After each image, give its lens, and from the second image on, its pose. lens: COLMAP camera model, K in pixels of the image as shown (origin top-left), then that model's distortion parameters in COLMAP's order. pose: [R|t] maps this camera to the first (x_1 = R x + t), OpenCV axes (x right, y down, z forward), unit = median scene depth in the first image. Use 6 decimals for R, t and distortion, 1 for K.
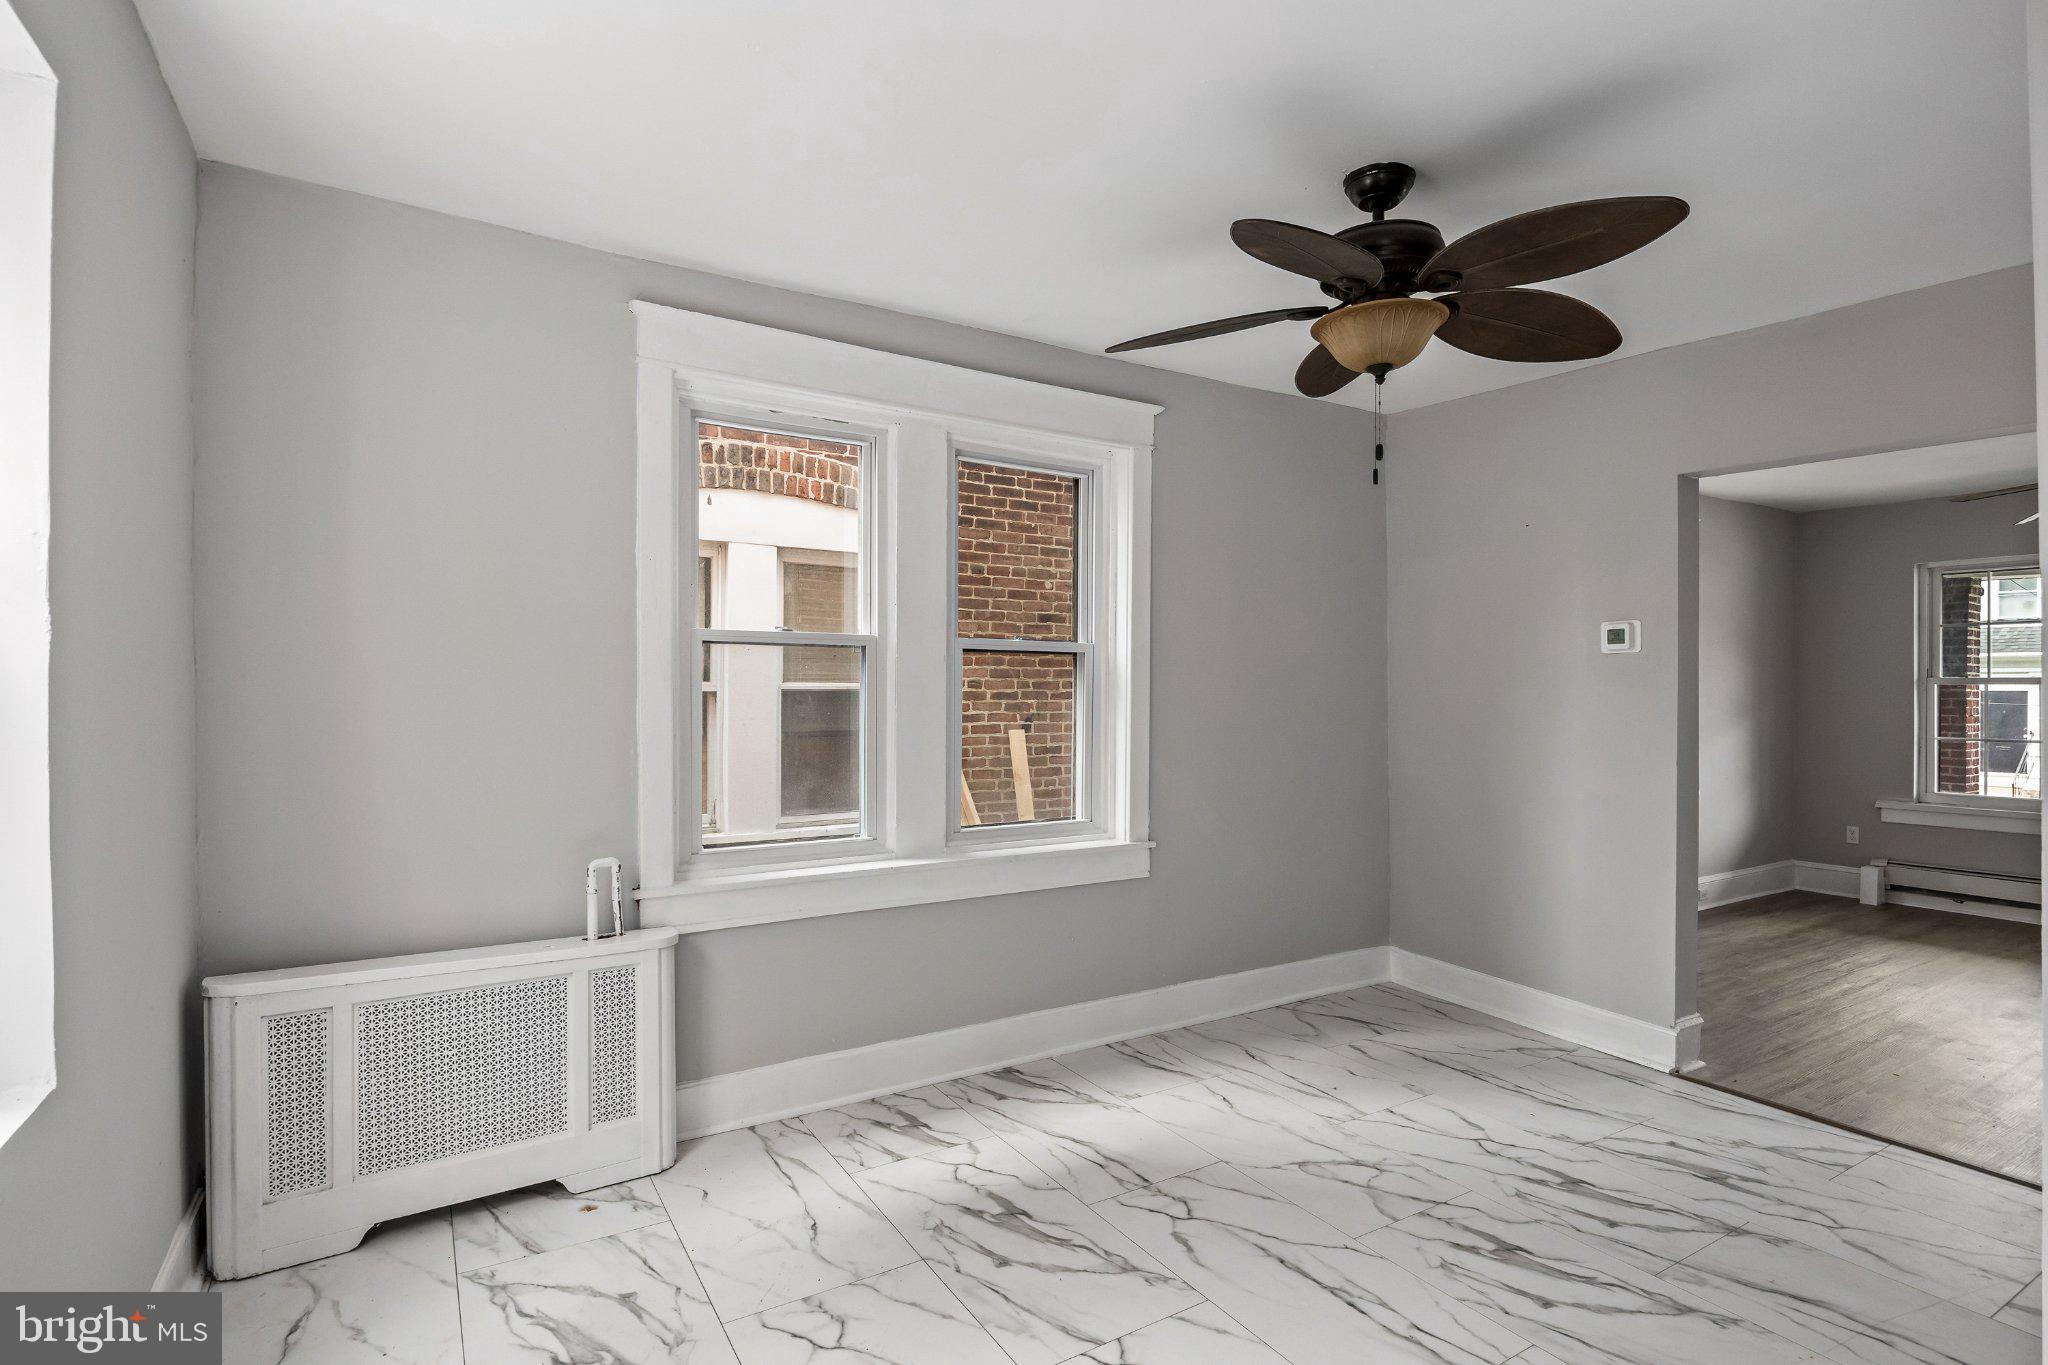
lens RADIAL K [[1020.0, 0, 1029.7], [0, 1020.0, 673.0], [0, 0, 1]] dist [-0.014529, 0.000701]
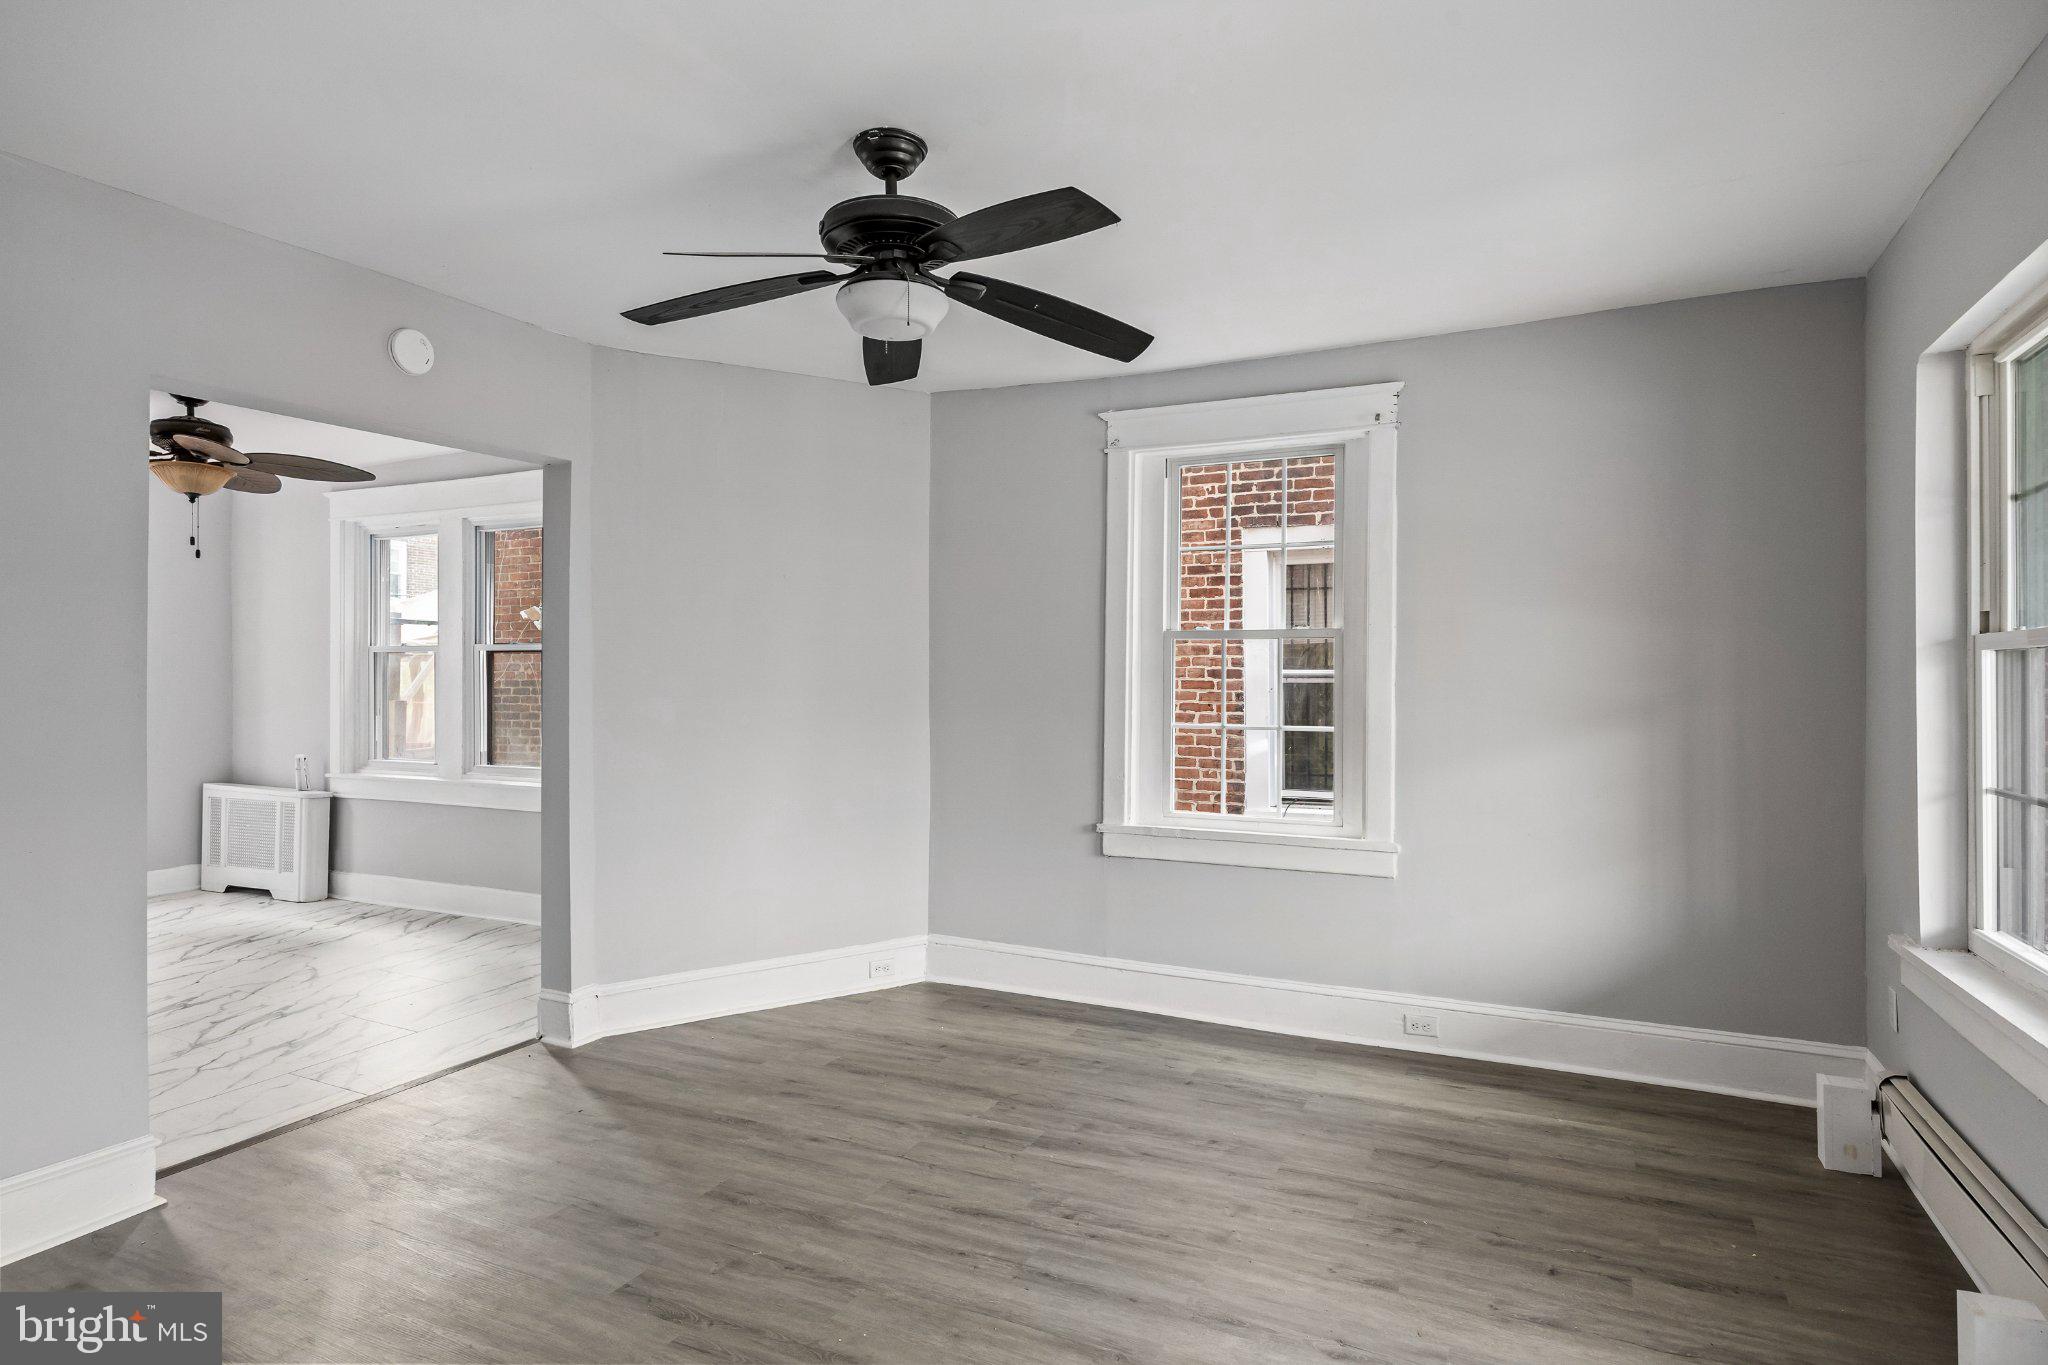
lens RADIAL K [[1111.2, 0, 1024.0], [0, 1111.2, 682.5], [0, 0, 1]] dist [0.000392, -0.000819]
pose [[0.524708, -0.004220, -0.851272, 2.291892], [0.015219, 0.999874, 0.004424, 0.037176], [0.851146, -0.015277, 0.524706, 1.011061]]
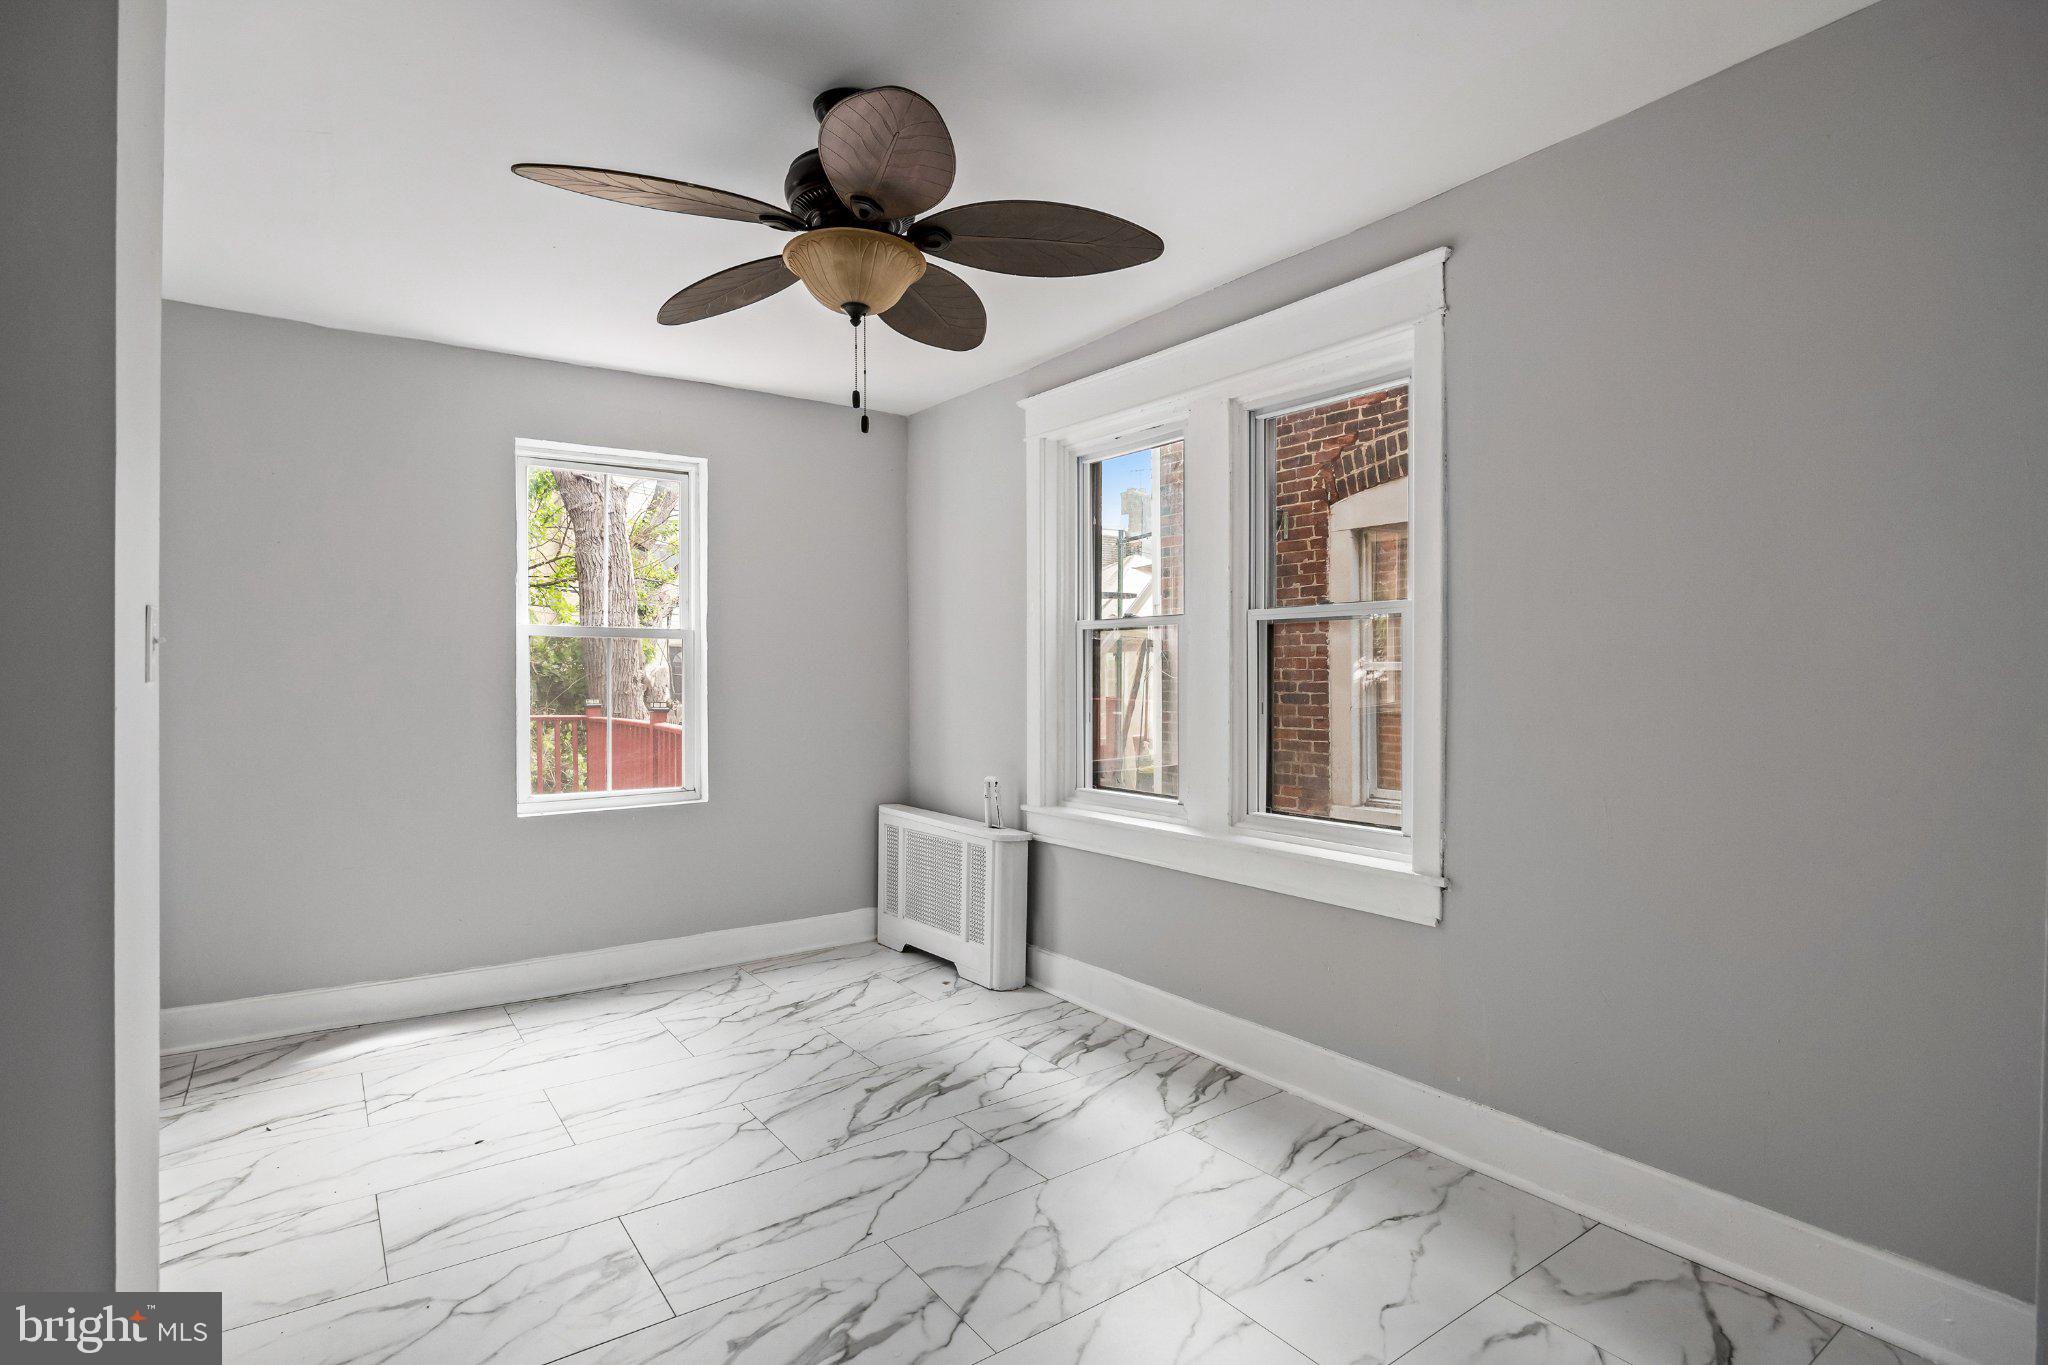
lens RADIAL K [[1020.0, 0, 1029.7], [0, 1020.0, 673.0], [0, 0, 1]] dist [-0.014529, 0.000701]
pose [[0.059178, -0.004112, -0.998239, 1.069970], [0.018587, 0.999823, -0.003017, 0.028598], [0.998074, -0.018376, 0.059244, 0.914970]]
